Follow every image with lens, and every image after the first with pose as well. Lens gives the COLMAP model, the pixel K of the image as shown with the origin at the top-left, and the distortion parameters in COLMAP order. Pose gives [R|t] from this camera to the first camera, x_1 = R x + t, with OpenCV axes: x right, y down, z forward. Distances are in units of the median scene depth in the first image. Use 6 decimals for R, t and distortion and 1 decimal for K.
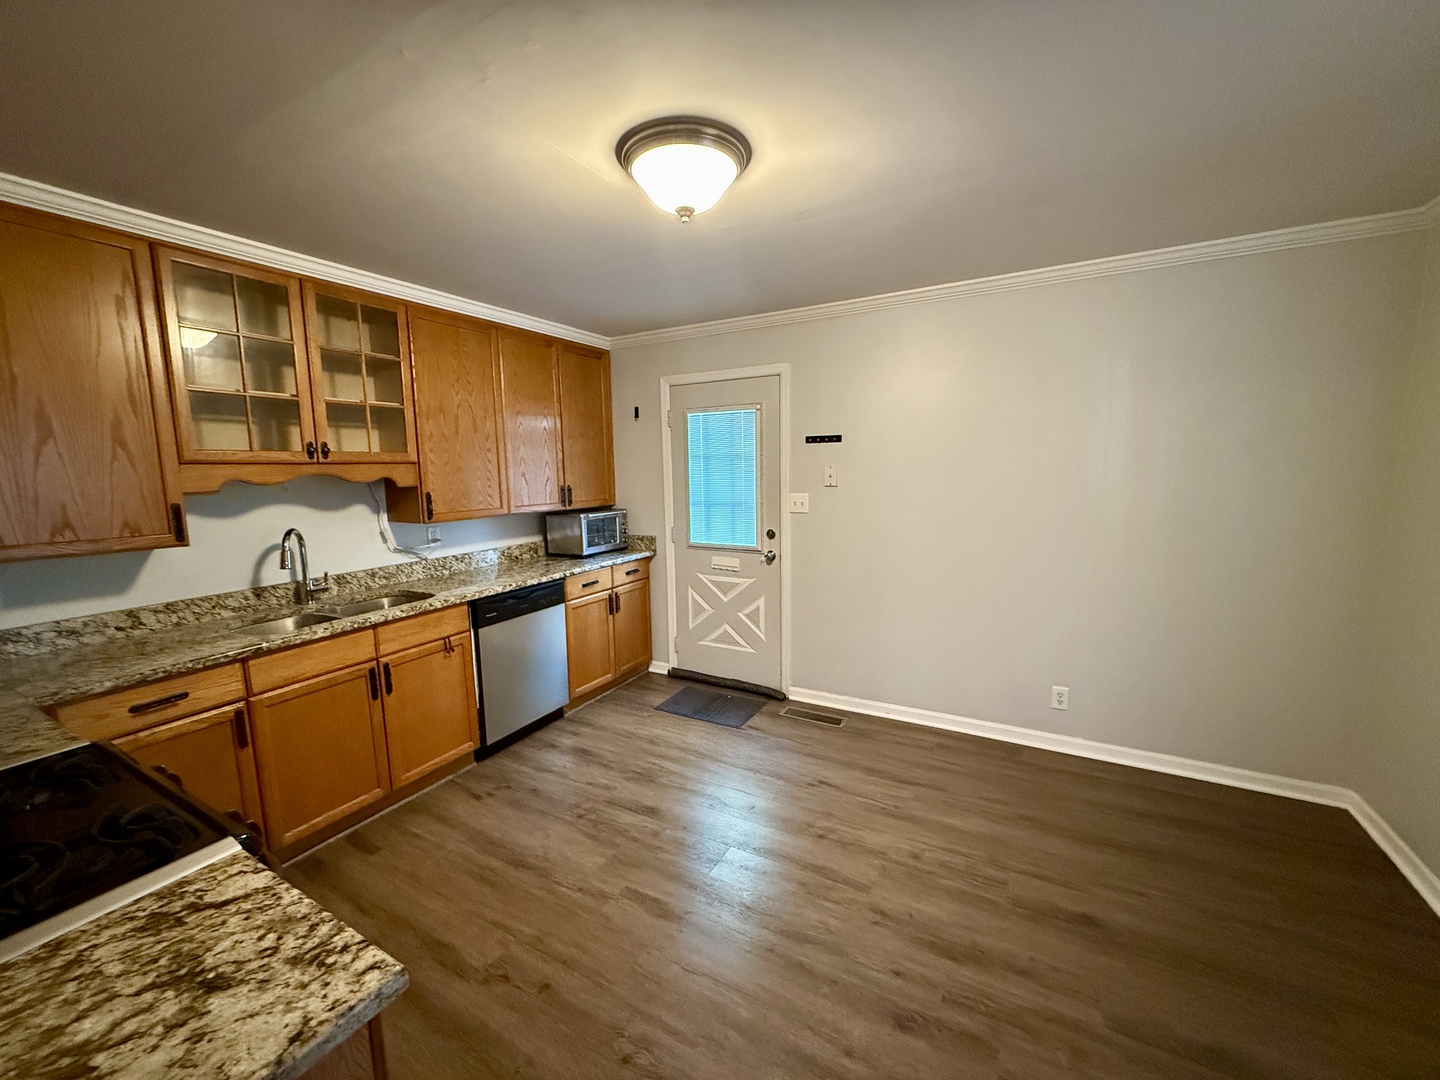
lens RADIAL K [[578.1, 0, 713.6], [0, 578.1, 539.2], [0, 0, 1]] dist [-0.010063, 0.000192]
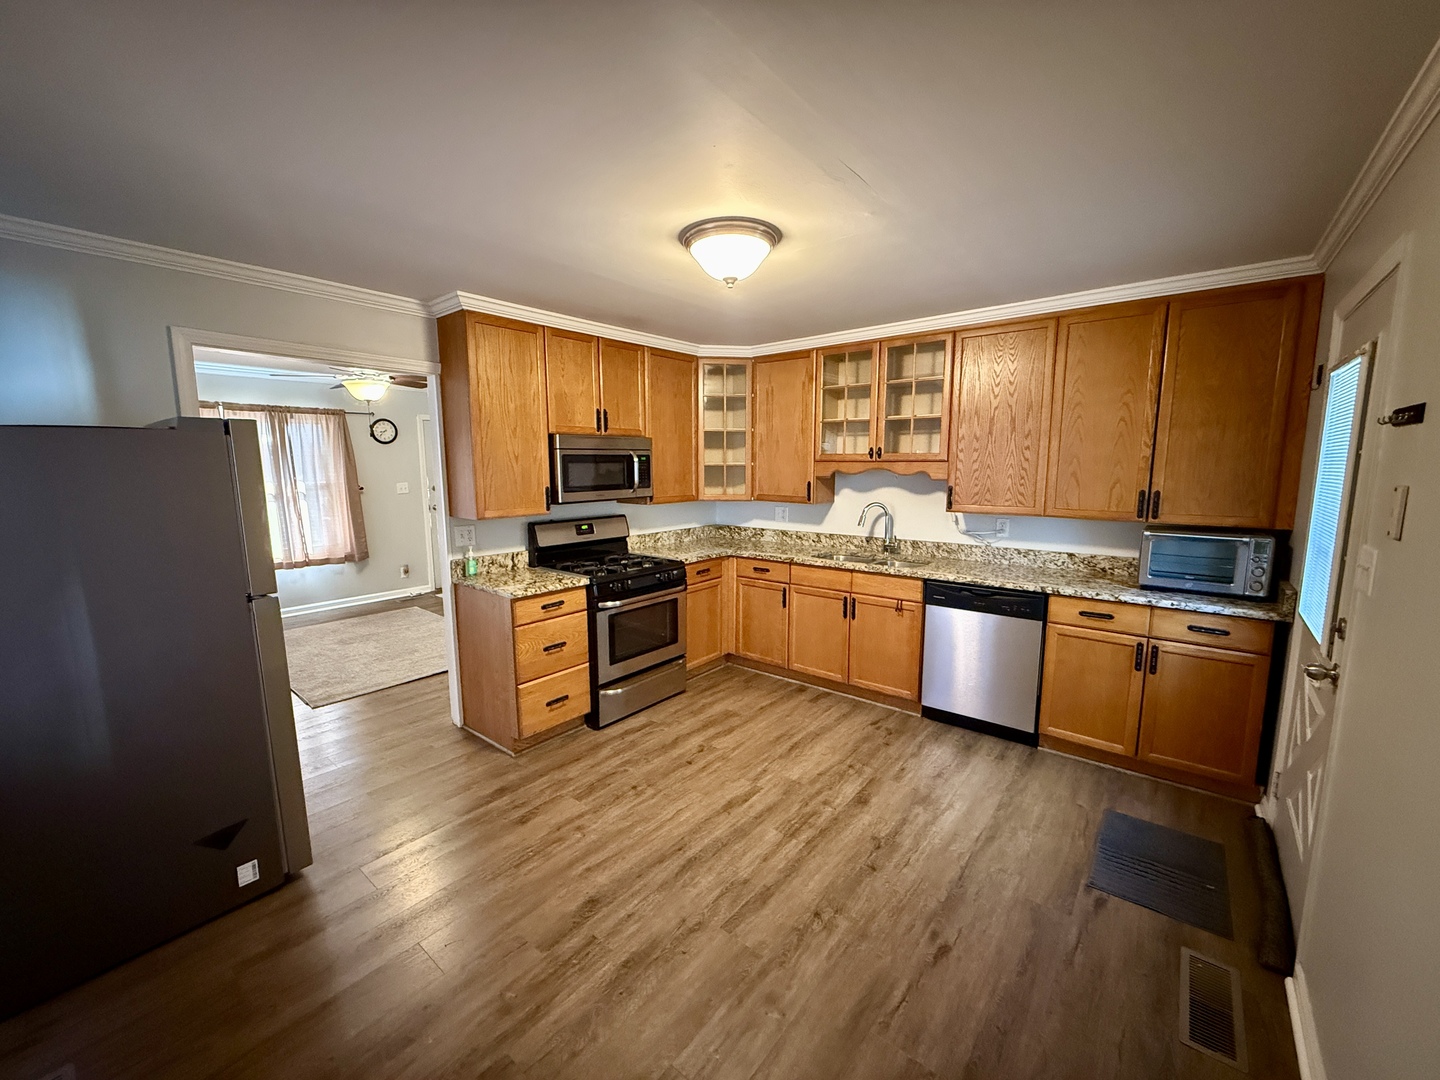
lens RADIAL K [[578.1, 0, 720.2], [0, 578.1, 544.3], [0, 0, 1]] dist [-0.010063, 0.000192]
pose [[-0.176957, 0.157896, -0.971471, 0.772547], [-0.114748, 0.977006, 0.179698, -0.123954], [0.977507, 0.143274, -0.154770, 0.744372]]
